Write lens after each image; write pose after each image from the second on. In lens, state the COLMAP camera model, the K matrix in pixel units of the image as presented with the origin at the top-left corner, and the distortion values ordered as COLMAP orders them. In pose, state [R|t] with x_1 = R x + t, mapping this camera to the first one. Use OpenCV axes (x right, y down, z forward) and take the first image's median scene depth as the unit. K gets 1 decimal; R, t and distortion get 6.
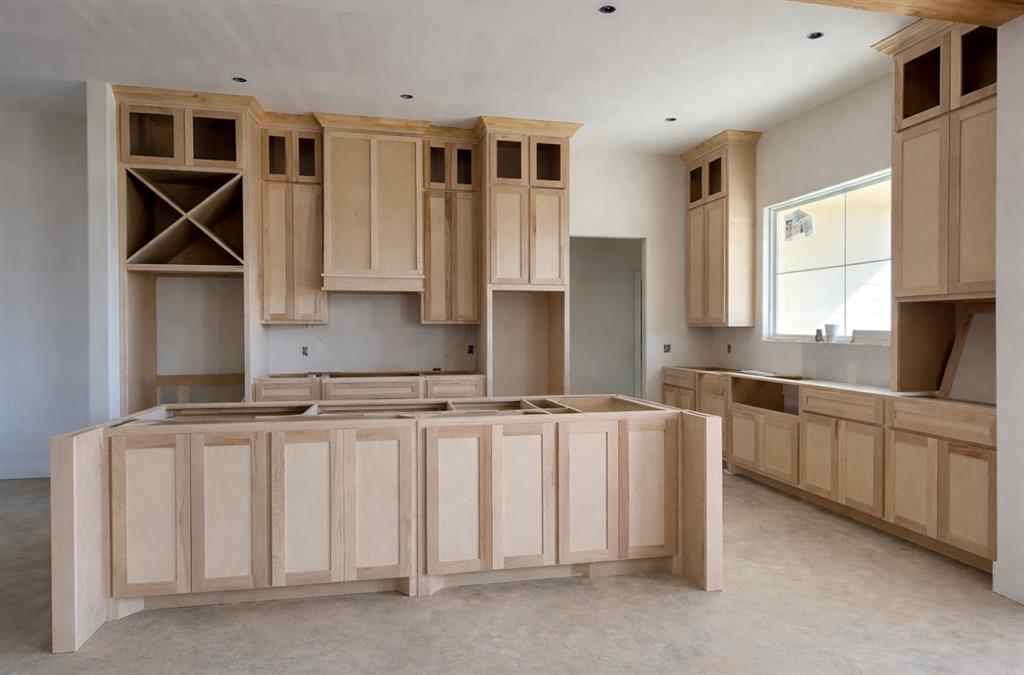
lens RADIAL K [[505.4, 0, 509.2], [0, 505.4, 328.3], [0, 0, 1]] dist [0.043256, 0.000043]
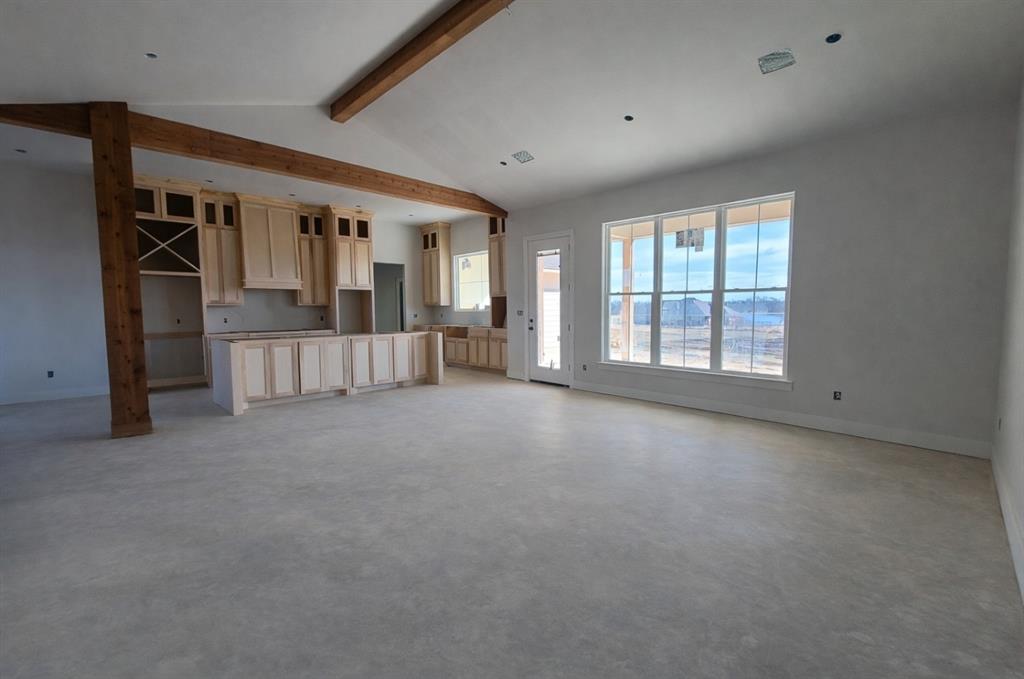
lens RADIAL K [[438.3, 0, 512.0], [0, 438.3, 339.5], [0, 0, 1]] dist [-0.000009, 0.000018]
pose [[0.837309, -0.046307, 0.544765, -0.427677], [0.010988, 0.997631, 0.067913, 0.017692], [-0.546619, -0.050878, 0.835834, -0.923710]]
